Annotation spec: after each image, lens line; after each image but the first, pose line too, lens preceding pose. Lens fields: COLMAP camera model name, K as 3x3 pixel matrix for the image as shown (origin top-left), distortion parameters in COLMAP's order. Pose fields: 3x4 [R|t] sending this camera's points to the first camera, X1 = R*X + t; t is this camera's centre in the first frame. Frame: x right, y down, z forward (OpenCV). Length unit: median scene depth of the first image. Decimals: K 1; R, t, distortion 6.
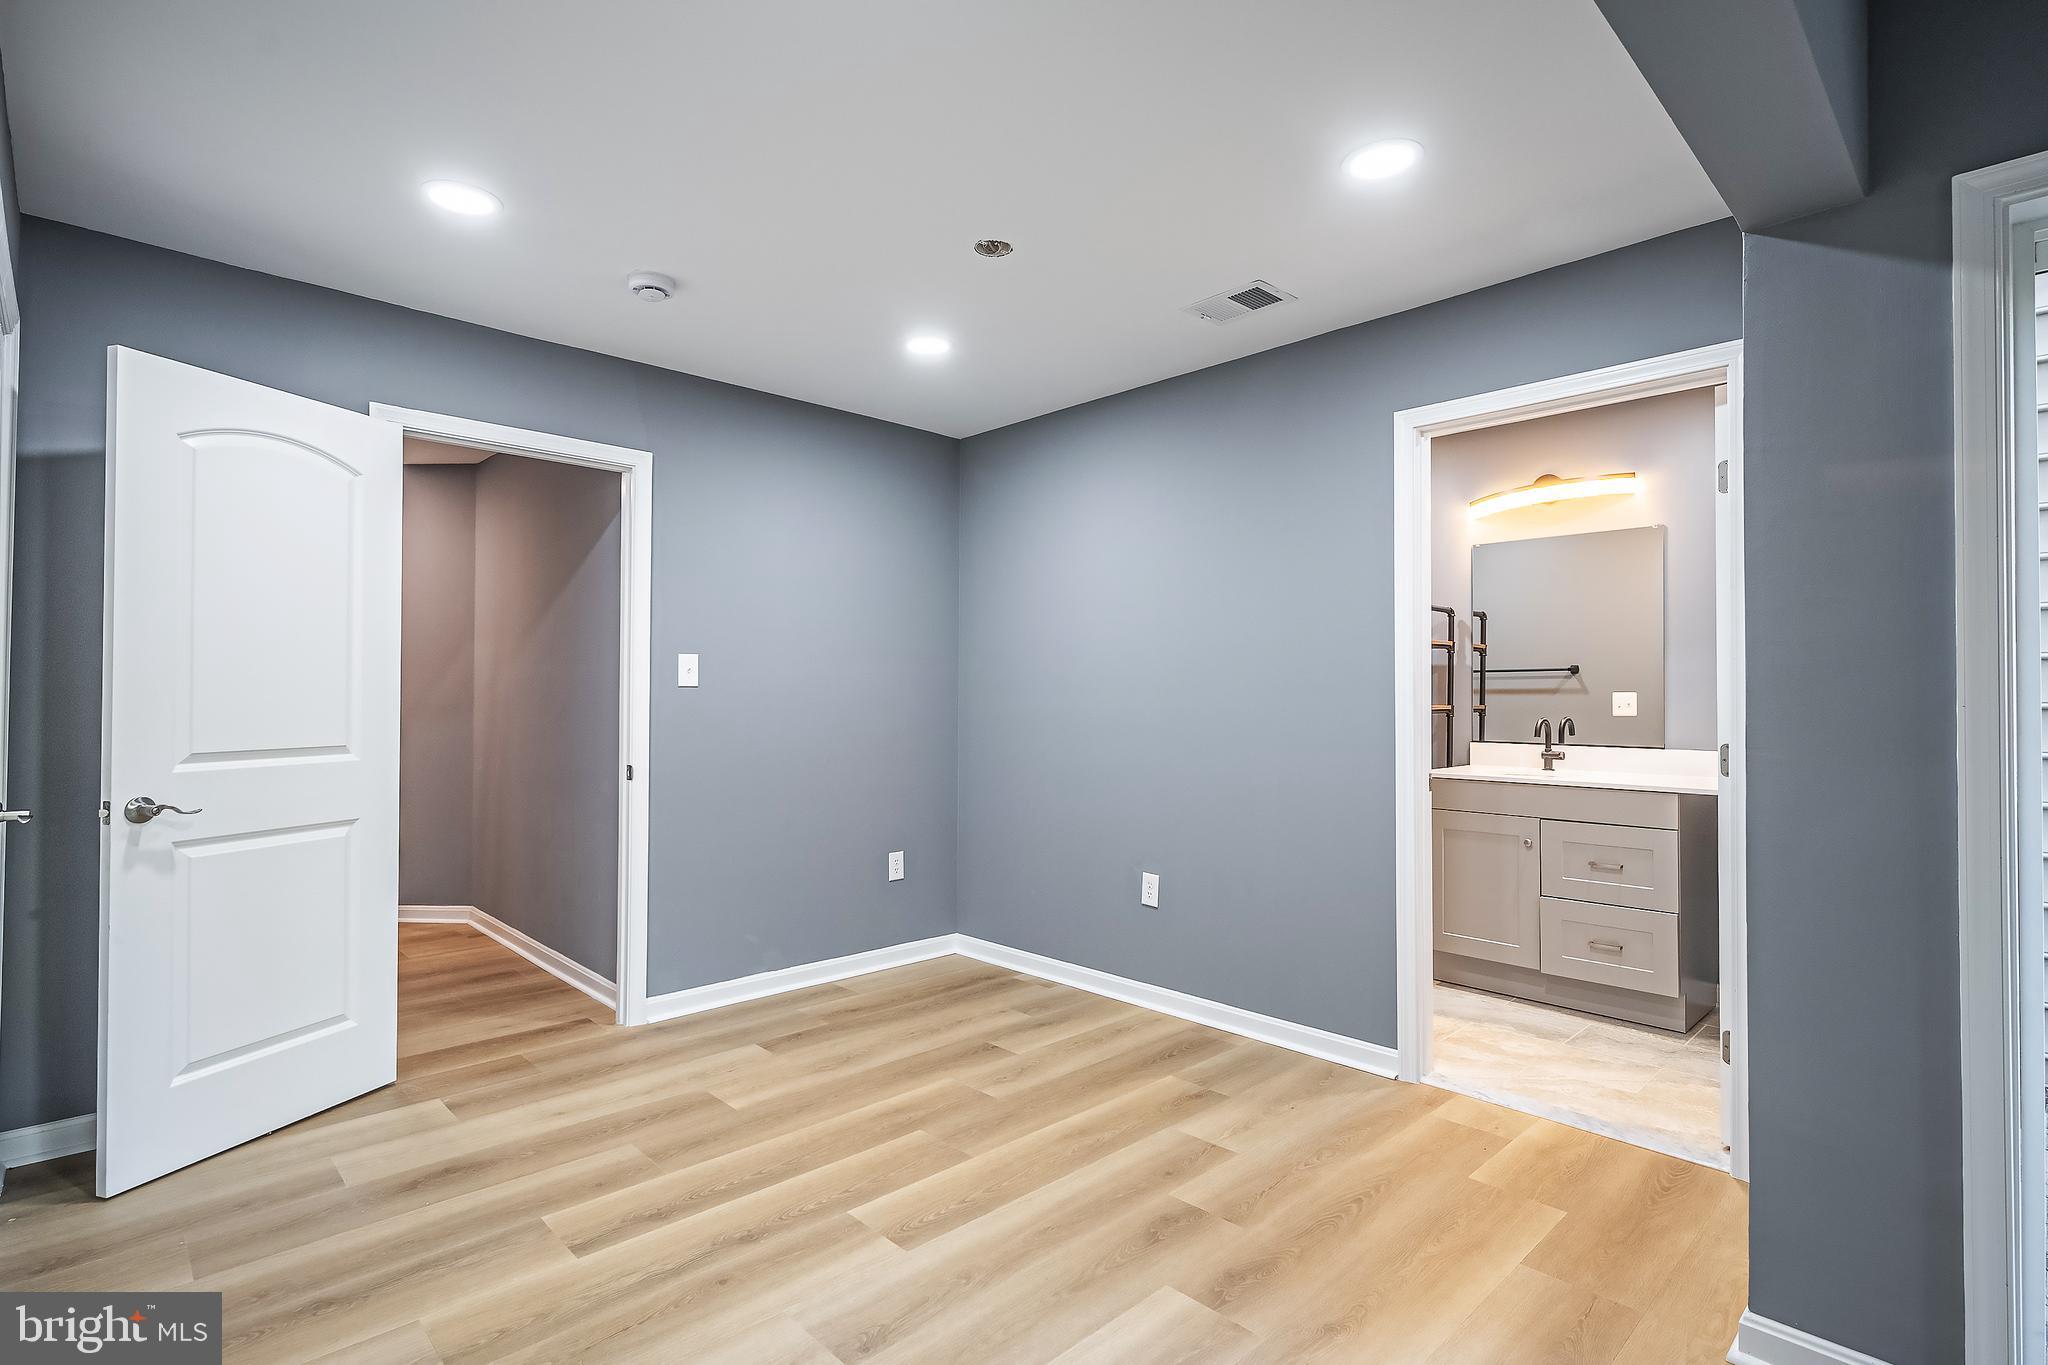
lens RADIAL K [[972.9, 0, 965.9], [0, 972.9, 693.3], [0, 0, 1]] dist [0.006664, 0.000305]
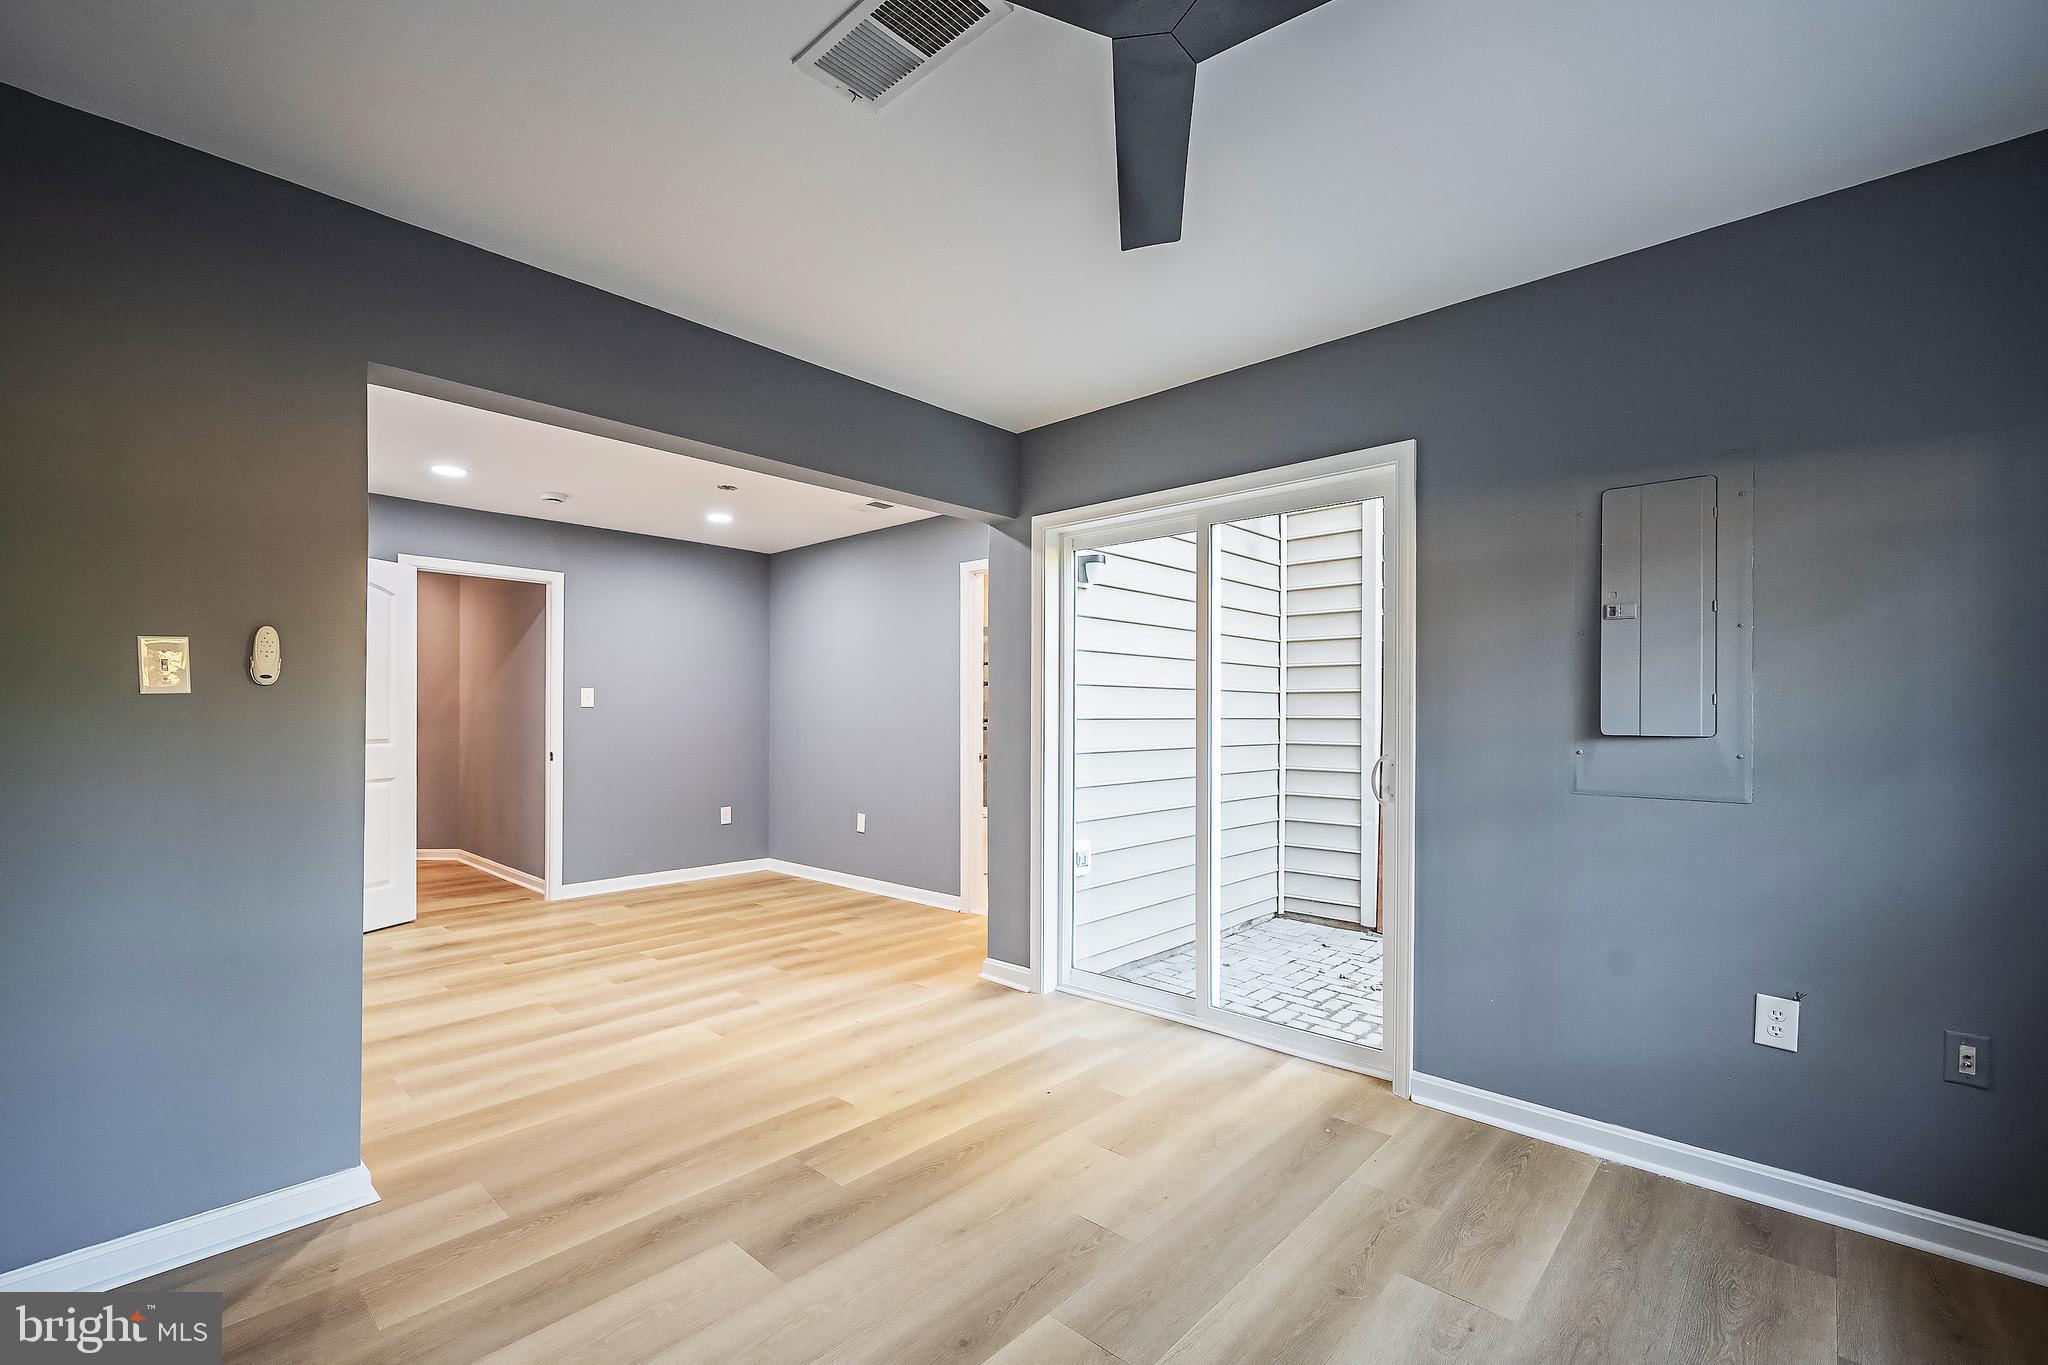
lens RADIAL K [[875.9, 0, 976.8], [0, 875.9, 713.4], [0, 0, 1]] dist [0.000967, -0.000220]
pose [[0.997978, -0.002662, 0.063511, 0.314632], [0.002468, 0.999992, 0.003132, 0.001297], [-0.063519, -0.002969, 0.997976, -0.612733]]
